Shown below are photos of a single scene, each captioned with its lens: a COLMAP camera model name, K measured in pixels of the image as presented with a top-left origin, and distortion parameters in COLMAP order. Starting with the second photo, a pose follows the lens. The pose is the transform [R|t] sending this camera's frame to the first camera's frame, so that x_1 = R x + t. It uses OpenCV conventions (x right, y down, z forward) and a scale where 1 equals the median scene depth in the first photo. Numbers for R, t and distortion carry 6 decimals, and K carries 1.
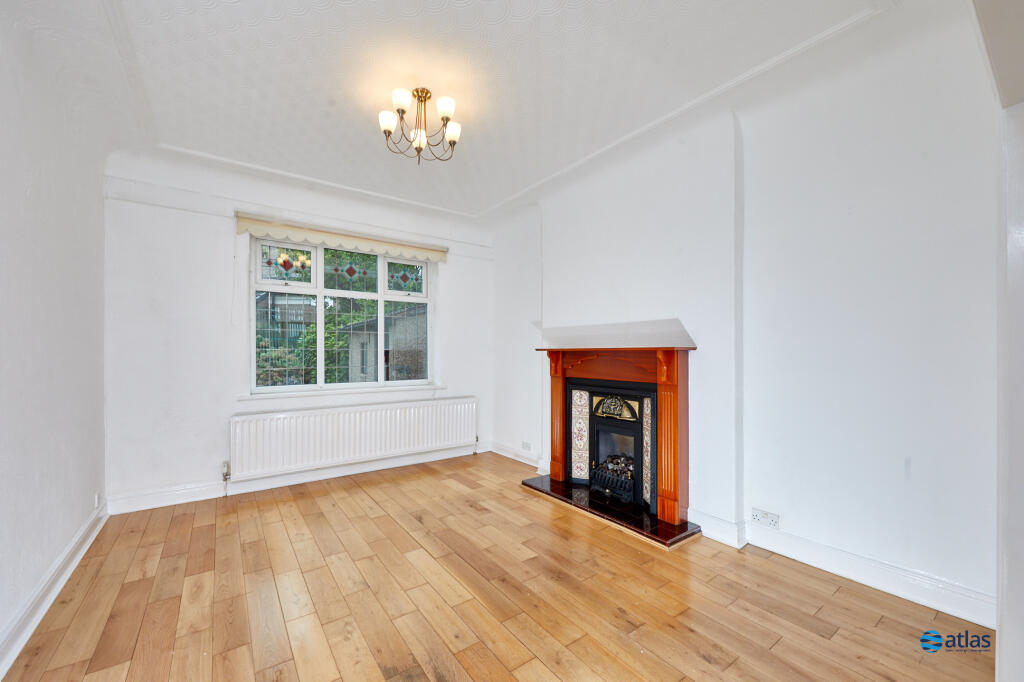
lens RADIAL K [[388.0, 0, 488.4], [0, 388.0, 340.9], [0, 0, 1]] dist [0.000337, -0.000051]
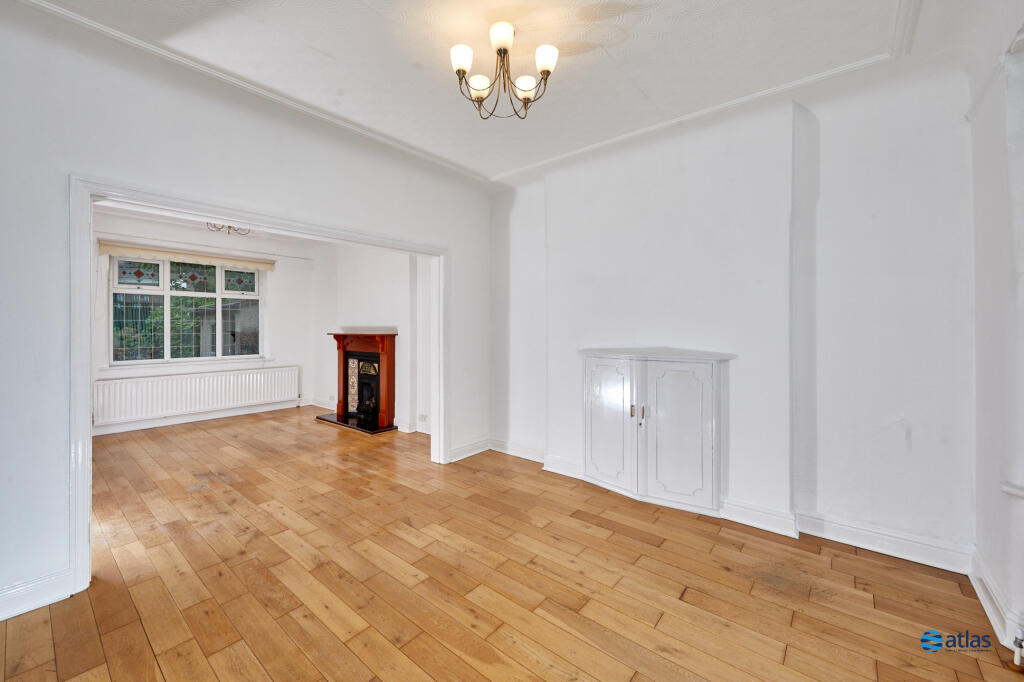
lens RADIAL K [[410.8, 0, 507.1], [0, 410.8, 320.4], [0, 0, 1]] dist [-0.003148, -0.000501]
pose [[0.960434, 0.006720, 0.278425, 0.354928], [-0.010346, 0.999880, 0.011556, -0.059859], [-0.278314, -0.013979, 0.960388, -0.811302]]
